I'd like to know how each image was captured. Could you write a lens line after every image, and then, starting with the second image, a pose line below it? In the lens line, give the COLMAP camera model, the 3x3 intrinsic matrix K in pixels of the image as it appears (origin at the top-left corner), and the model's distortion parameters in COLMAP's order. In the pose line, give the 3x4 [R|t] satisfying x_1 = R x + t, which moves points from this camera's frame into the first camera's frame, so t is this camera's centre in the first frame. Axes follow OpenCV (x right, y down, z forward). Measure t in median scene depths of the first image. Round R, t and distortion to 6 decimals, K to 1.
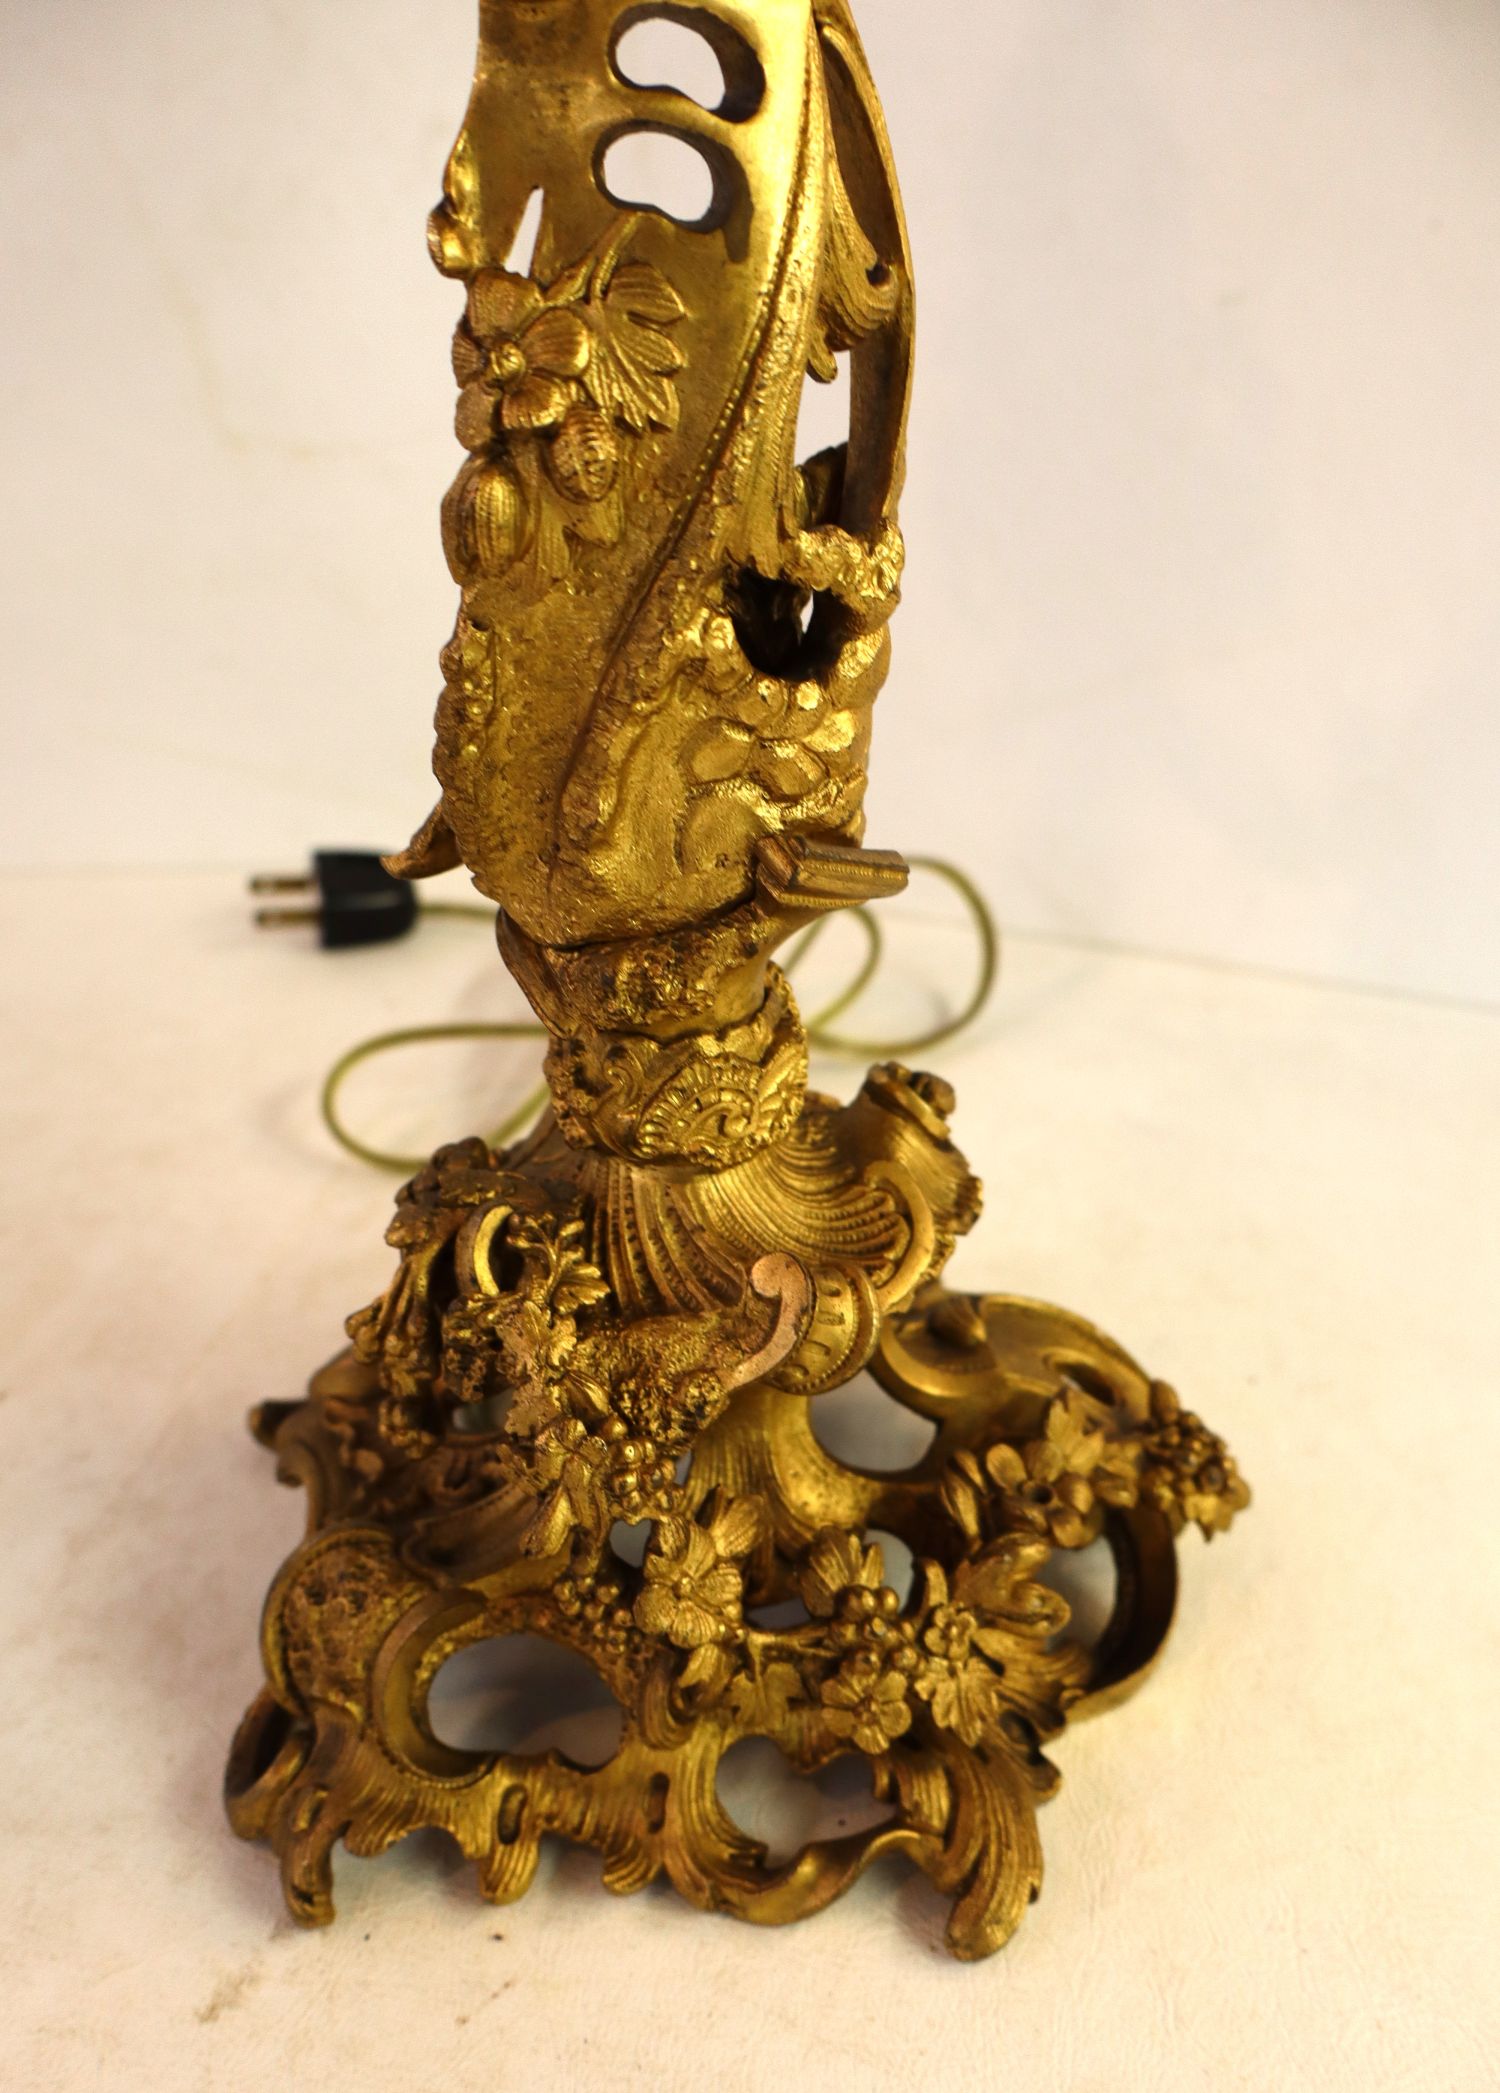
lens RADIAL K [[2210.0, 0, 750.0], [0, 2210.0, 1046.5], [0, 0, 1]] dist [-0.003265, -0.009468]
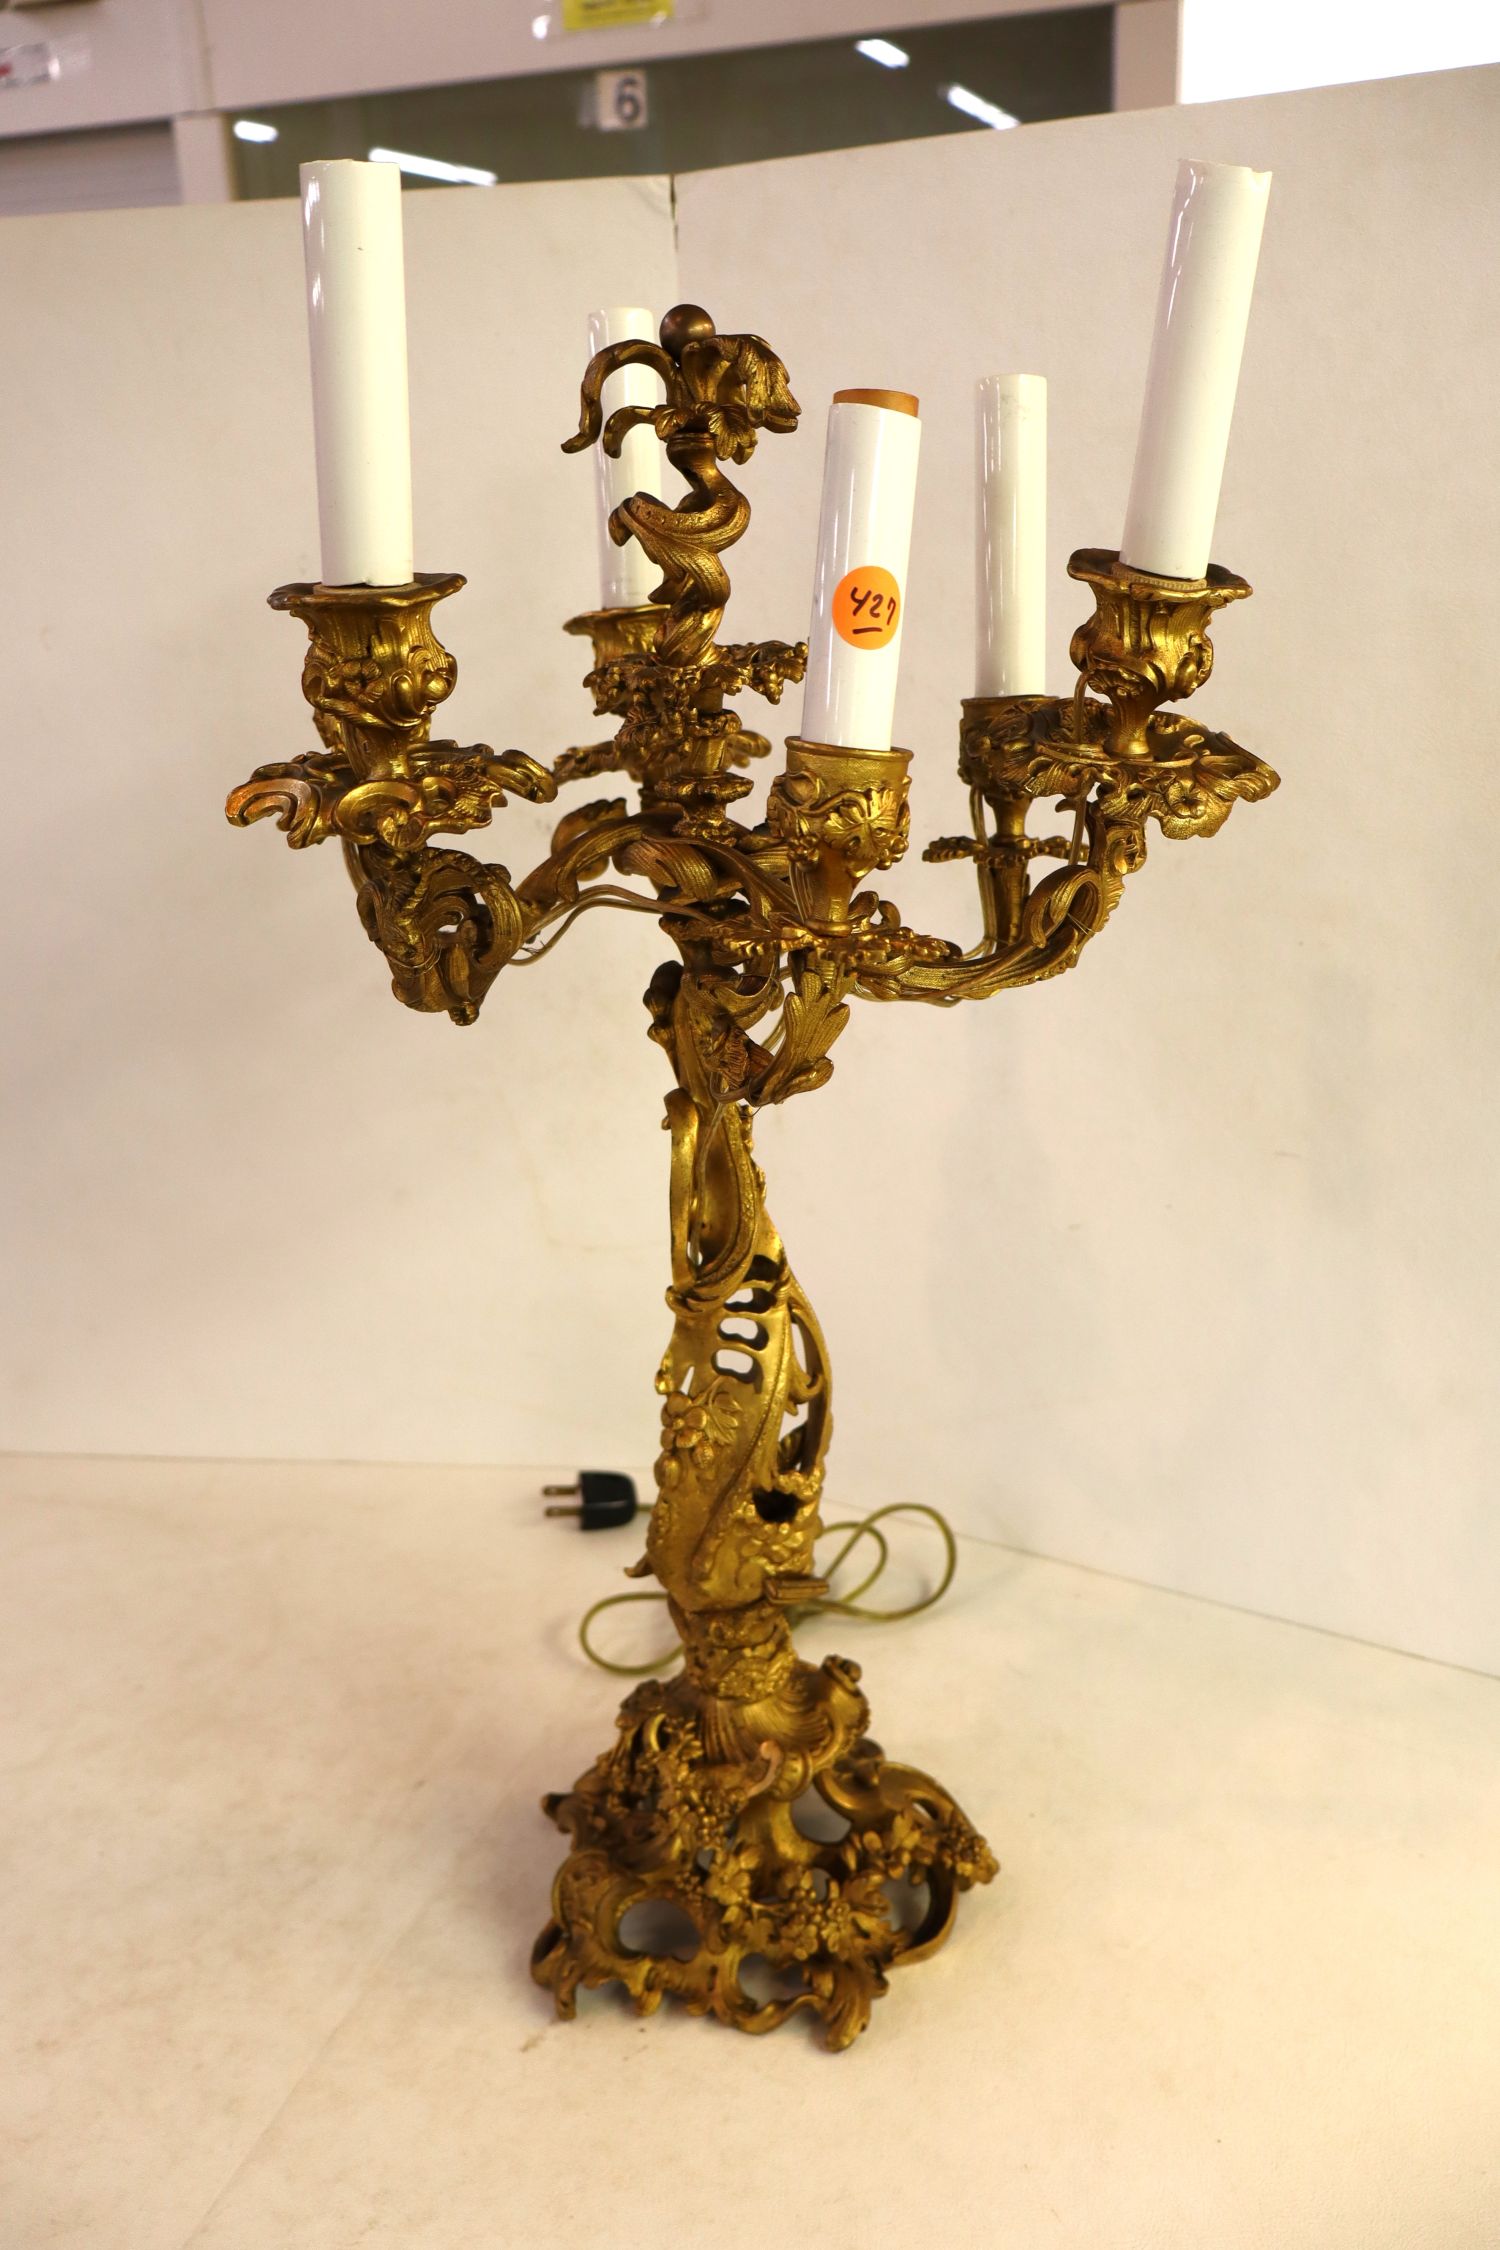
lens RADIAL K [[1818.8, 0, 750.0], [0, 1818.8, 1125.0], [0, 0, 1]] dist [0.000037, -0.001709]
pose [[0.995231, 0.032397, -0.092014, 0.151115], [-0.051041, 0.976763, -0.208156, -0.152602], [0.083132, 0.211860, 0.973758, -1.115623]]
